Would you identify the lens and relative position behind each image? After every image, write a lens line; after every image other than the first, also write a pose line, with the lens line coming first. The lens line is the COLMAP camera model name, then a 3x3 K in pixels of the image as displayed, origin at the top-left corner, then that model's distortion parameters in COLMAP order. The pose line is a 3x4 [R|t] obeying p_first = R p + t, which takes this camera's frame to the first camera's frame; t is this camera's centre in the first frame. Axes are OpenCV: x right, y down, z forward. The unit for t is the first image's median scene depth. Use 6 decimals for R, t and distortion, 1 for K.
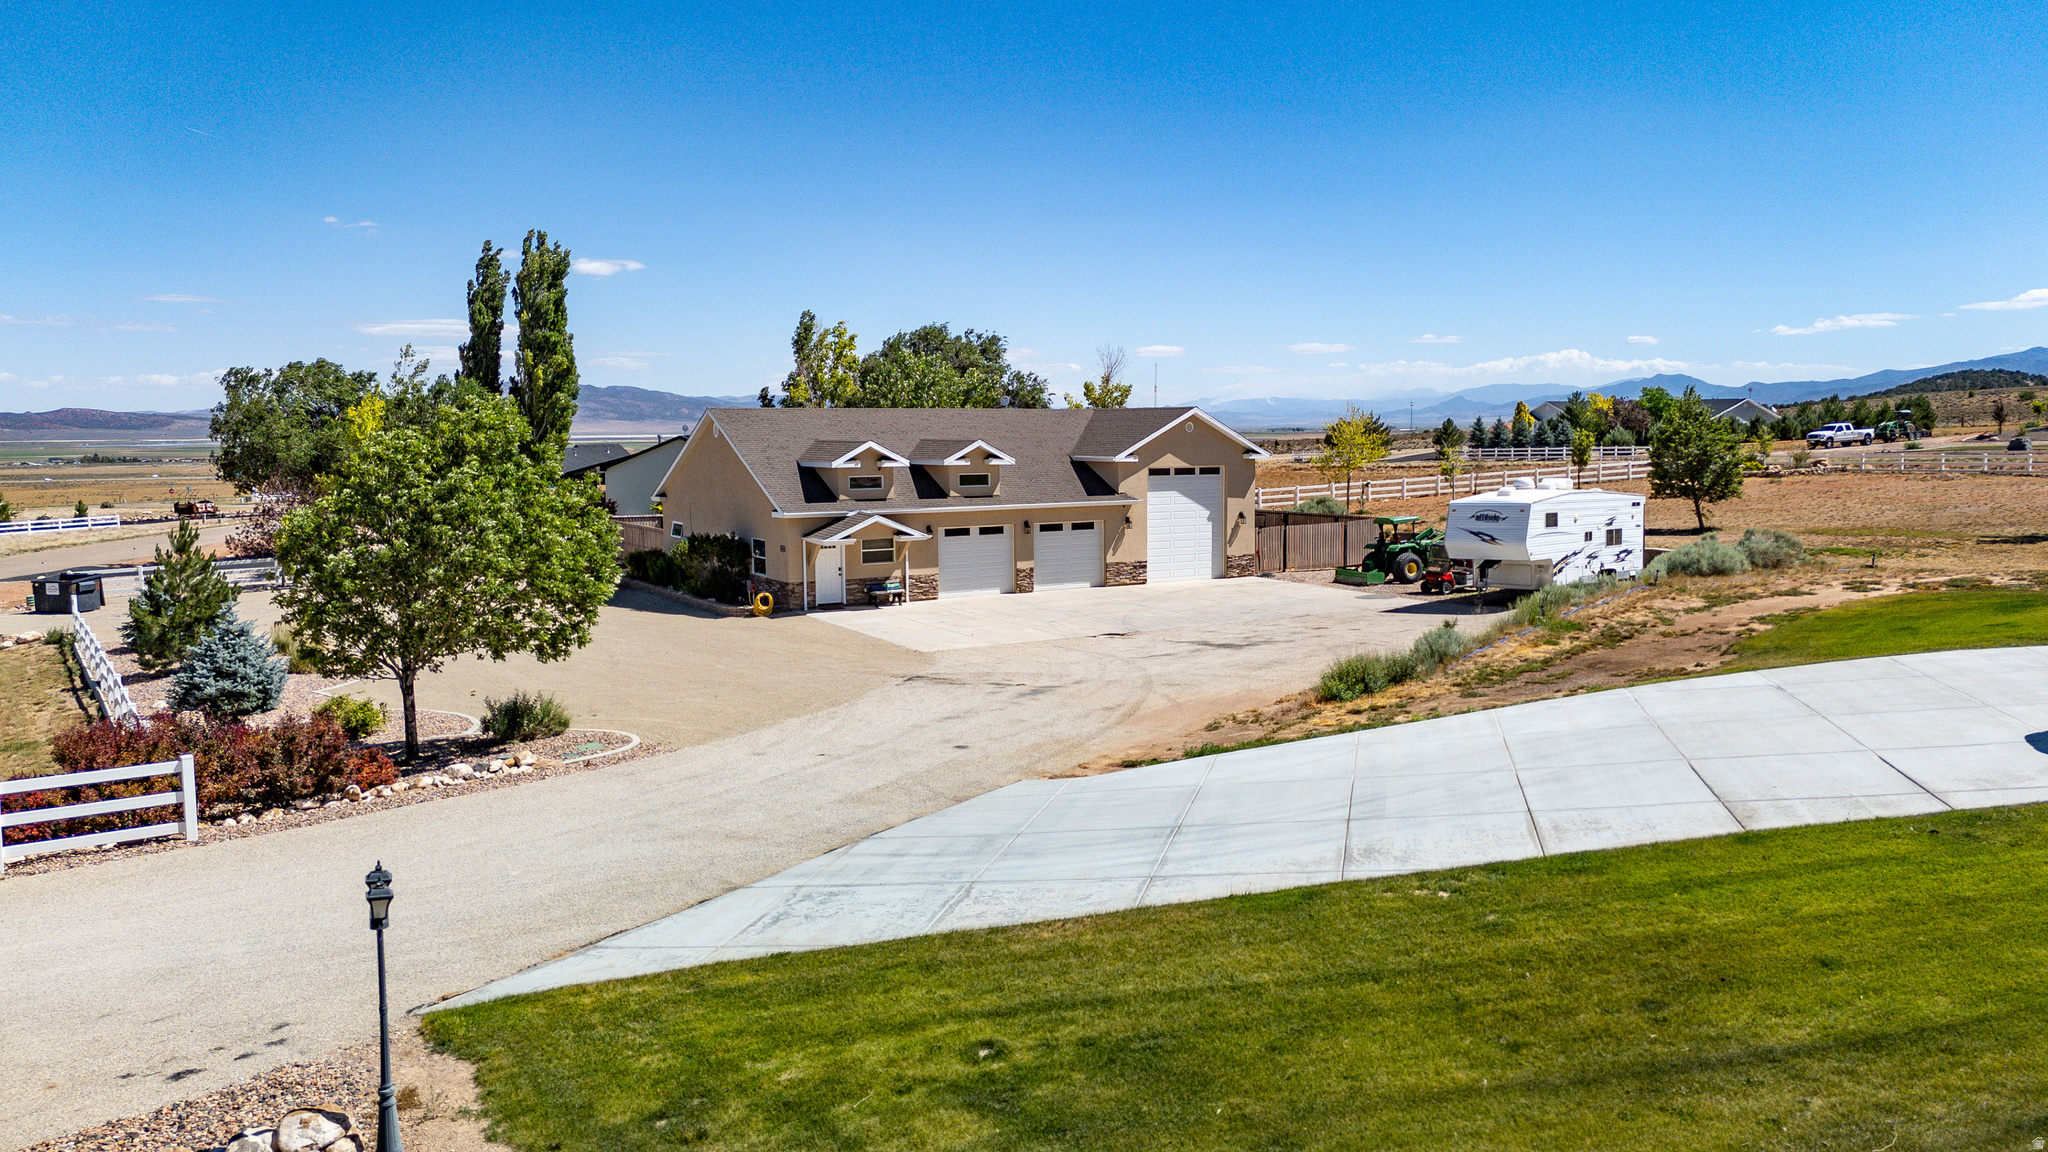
lens RADIAL K [[1492.2, 0, 1023.2], [0, 1492.2, 576.9], [0, 0, 1]] dist [0.062425, -0.052587]
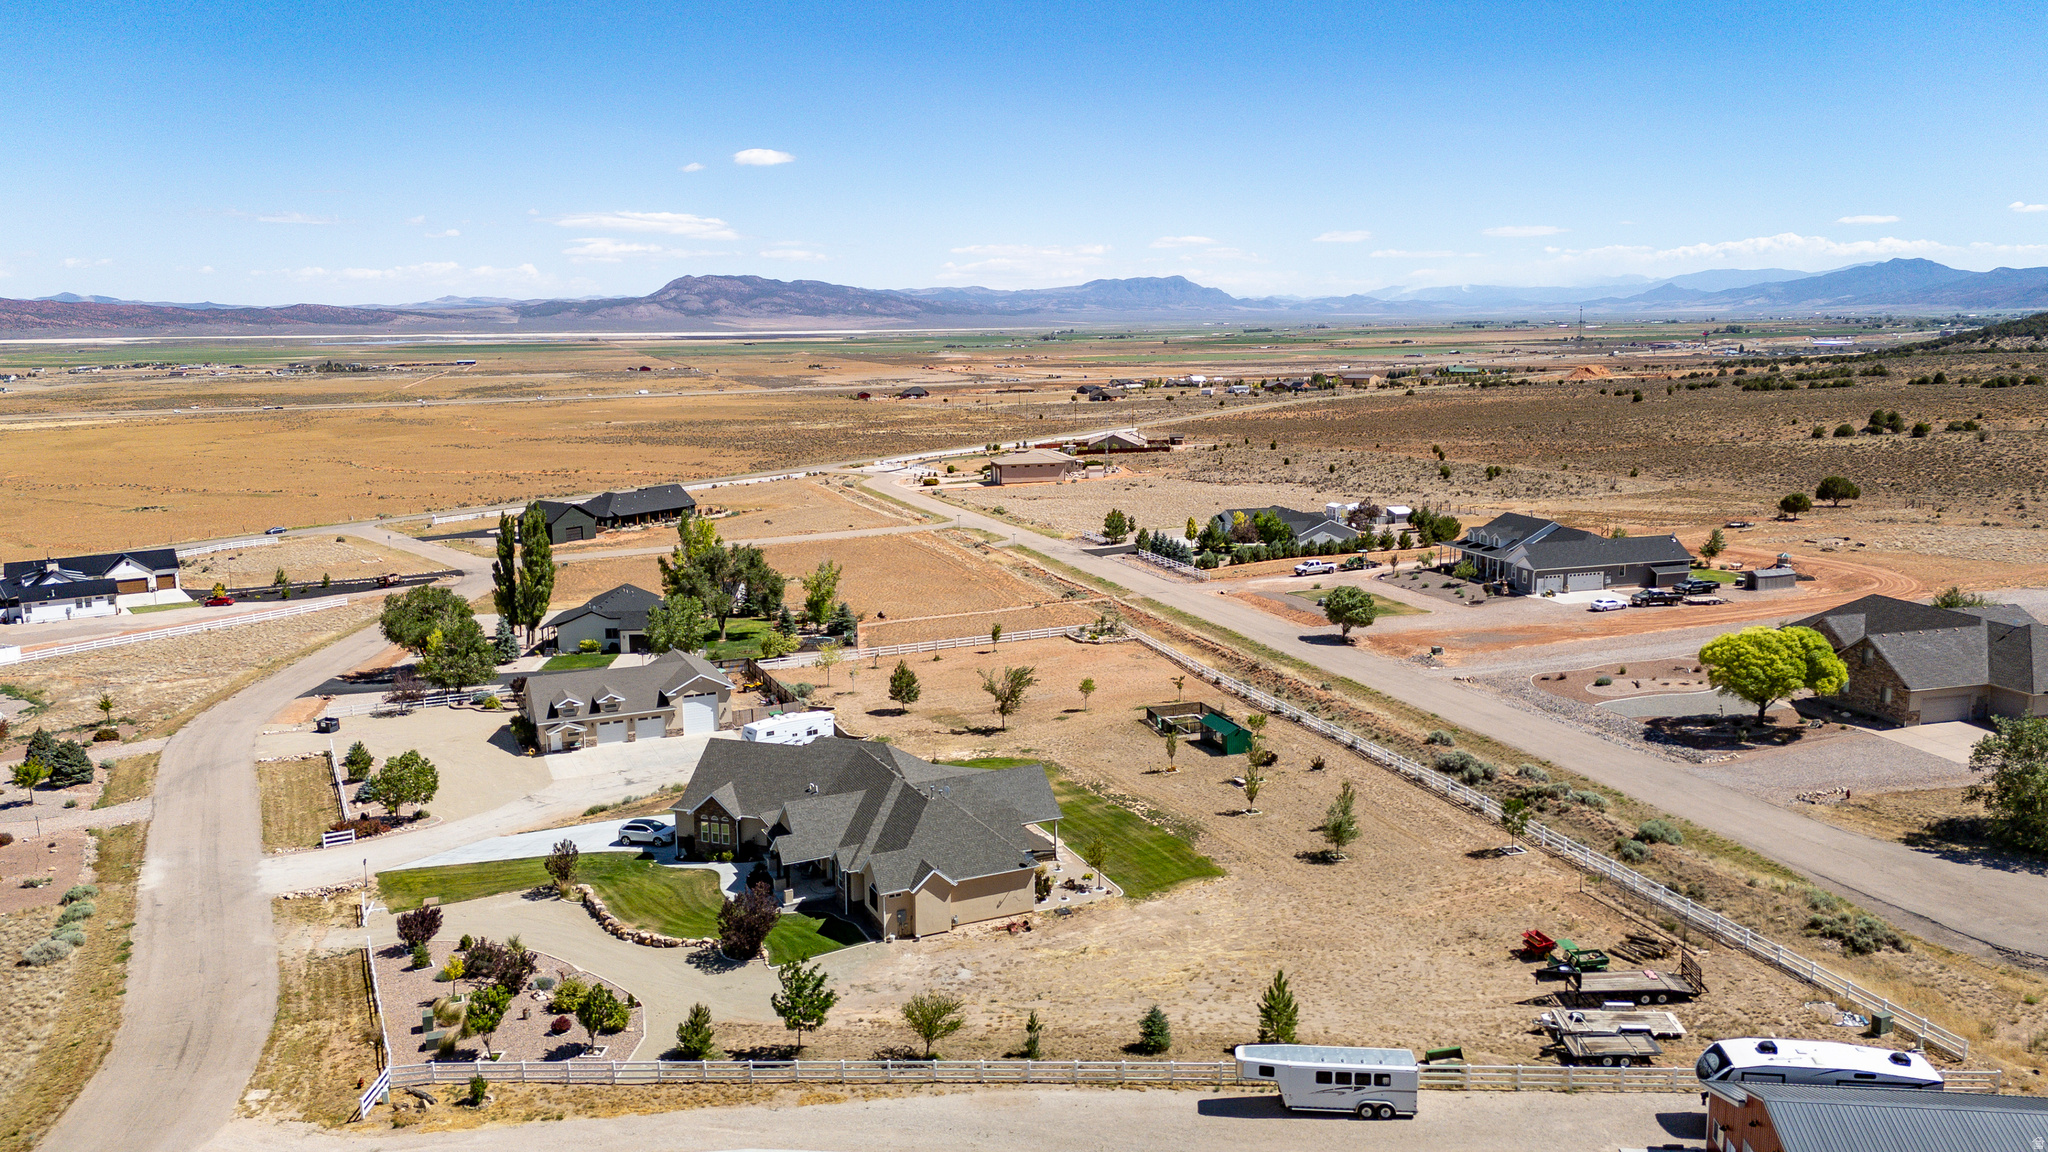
lens RADIAL K [[1492.2, 0, 1014.0], [0, 1492.2, 570.5], [0, 0, 1]] dist [0.062425, -0.052587]
pose [[0.992138, 0.017567, -0.123909, 1.072803], [-0.009186, 0.997651, 0.067881, -0.516580], [0.124810, -0.066209, 0.989969, -1.753004]]
